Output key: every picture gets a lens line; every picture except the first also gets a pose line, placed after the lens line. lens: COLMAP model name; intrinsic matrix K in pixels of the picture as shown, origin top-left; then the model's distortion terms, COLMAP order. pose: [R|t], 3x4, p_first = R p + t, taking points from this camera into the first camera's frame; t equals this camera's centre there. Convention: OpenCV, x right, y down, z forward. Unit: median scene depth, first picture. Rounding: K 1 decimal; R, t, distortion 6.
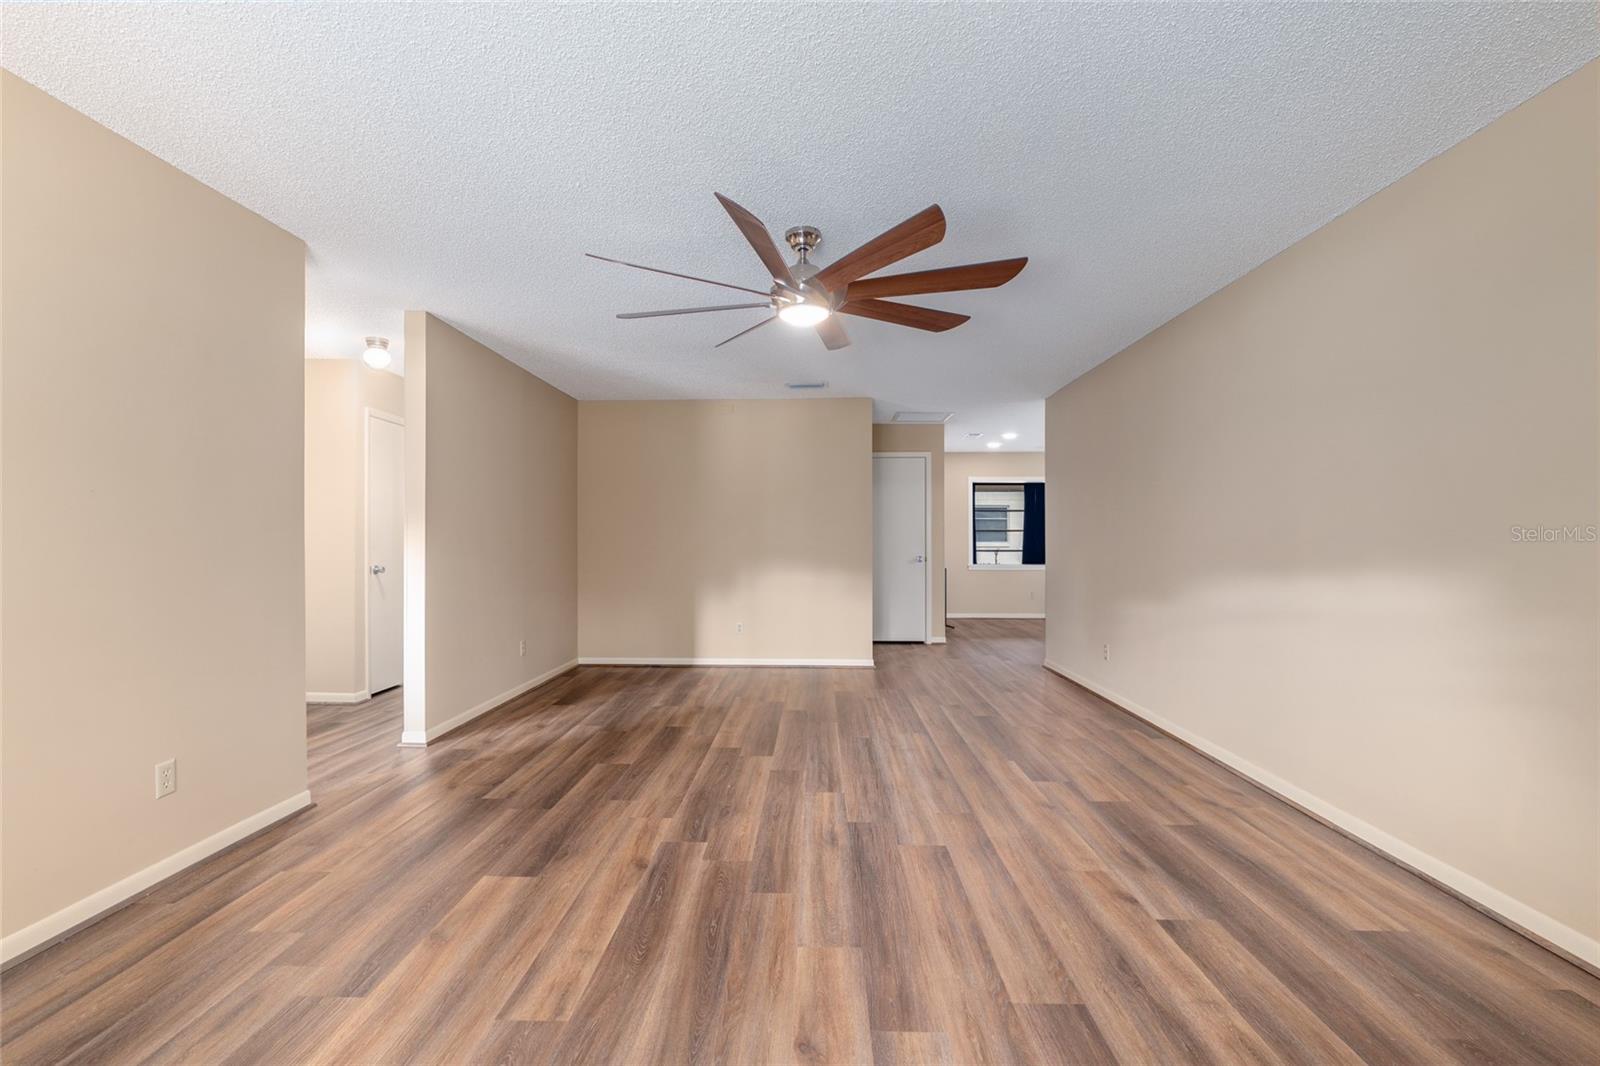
lens RADIAL K [[718.4, 0, 799.8], [0, 718.4, 530.4], [0, 0, 1]] dist [0.000533, -0.000012]
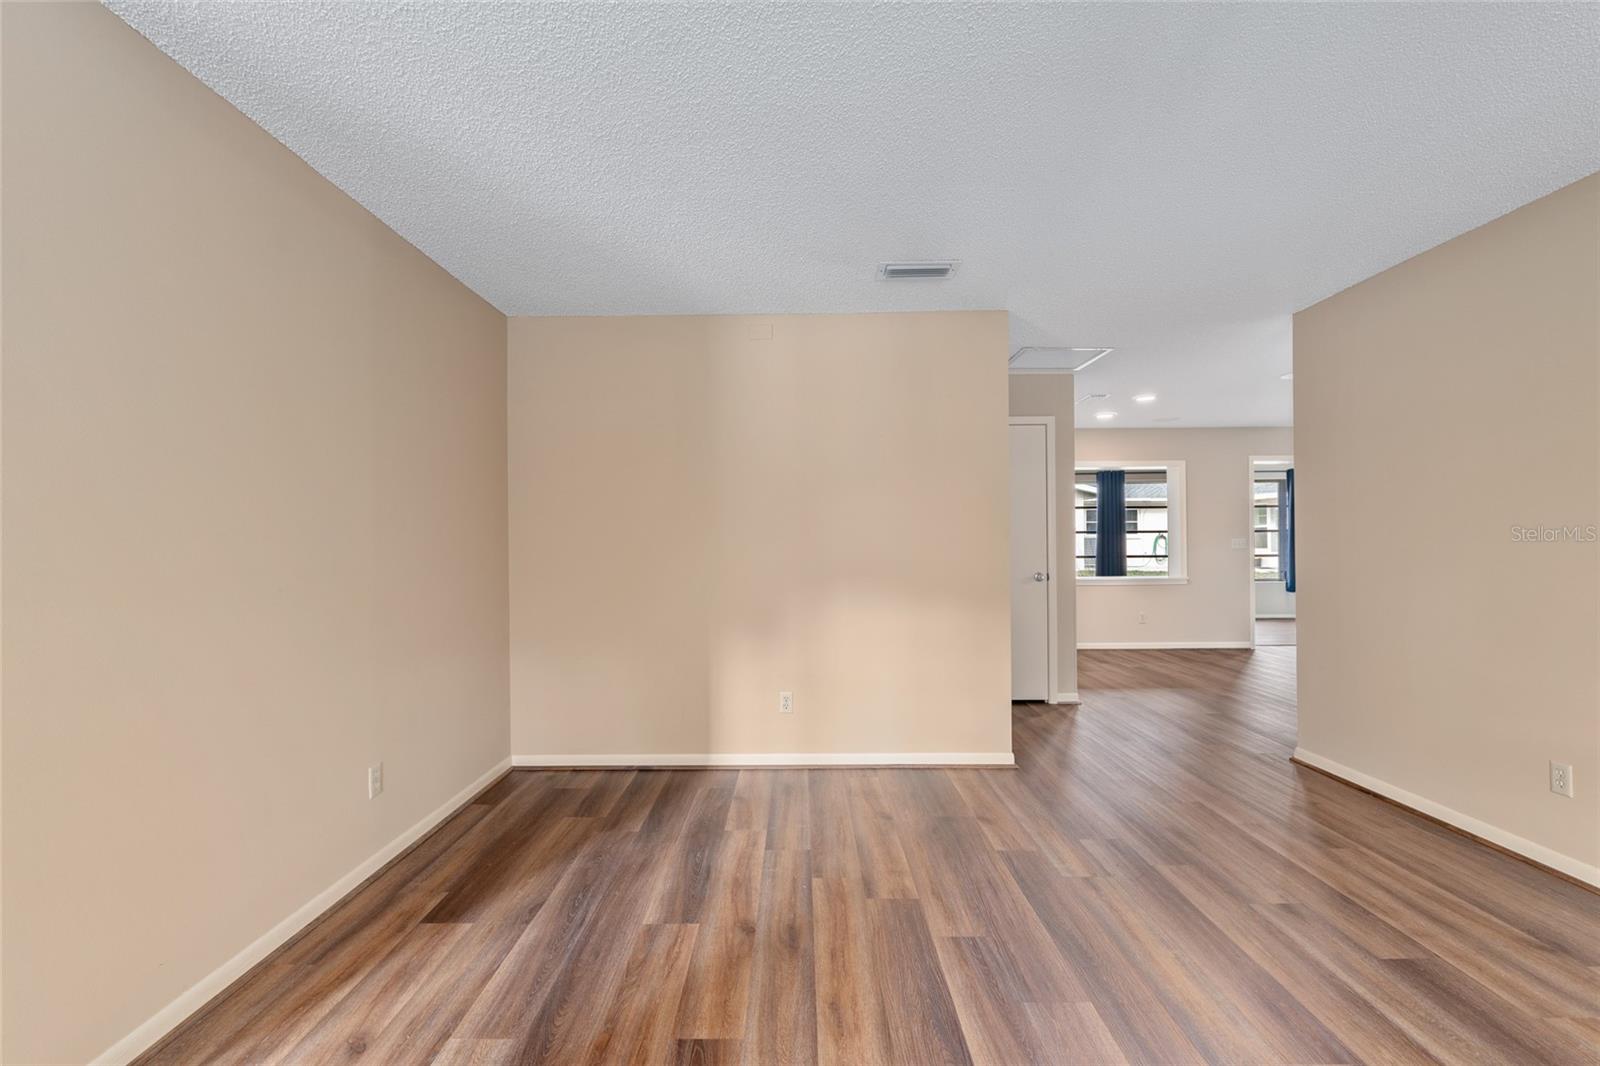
lens RADIAL K [[706.0, 0, 805.5], [0, 706.0, 546.6], [0, 0, 1]] dist [-0.002764, 0.000667]
pose [[0.999410, -0.007889, 0.033415, -0.087907], [0.007147, 0.999726, 0.022276, -0.005034], [-0.033581, -0.022024, 0.999193, 0.427144]]
